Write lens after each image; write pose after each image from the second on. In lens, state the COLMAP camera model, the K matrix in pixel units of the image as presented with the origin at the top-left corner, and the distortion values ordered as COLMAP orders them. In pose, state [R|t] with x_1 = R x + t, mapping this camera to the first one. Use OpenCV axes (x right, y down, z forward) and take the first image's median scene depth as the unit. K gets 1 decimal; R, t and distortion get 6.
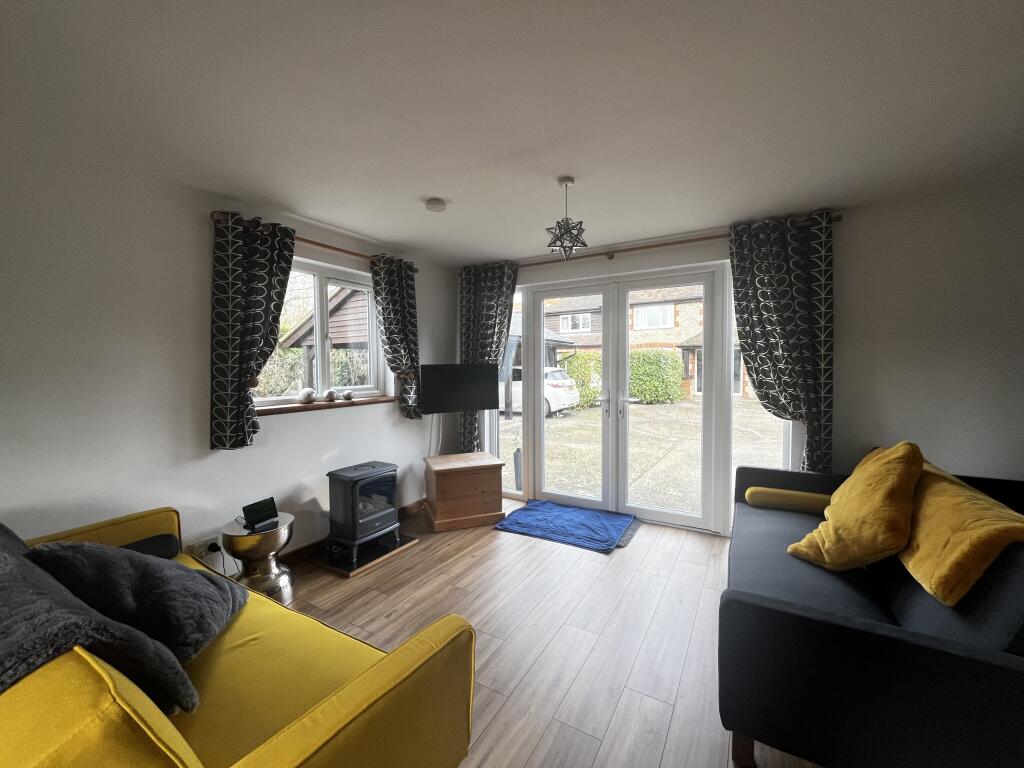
lens RADIAL K [[413.1, 0, 513.9], [0, 413.1, 383.0], [0, 0, 1]] dist [-0.010466, 0.001483]
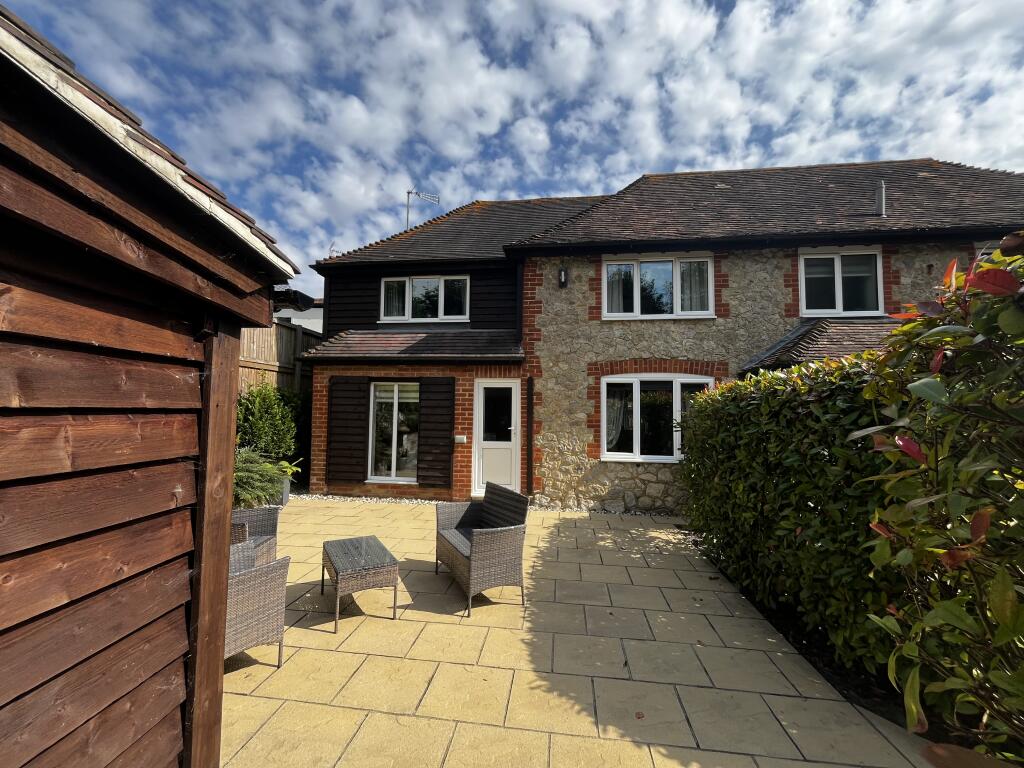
lens RADIAL K [[413.1, 0, 510.1], [0, 413.1, 385.4], [0, 0, 1]] dist [-0.010466, 0.001483]
pose [[0.916247, 0.043886, 0.398203, 0.088928], [-0.005946, 0.995362, -0.096016, -0.043008], [-0.400570, 0.085607, 0.912258, 0.756473]]
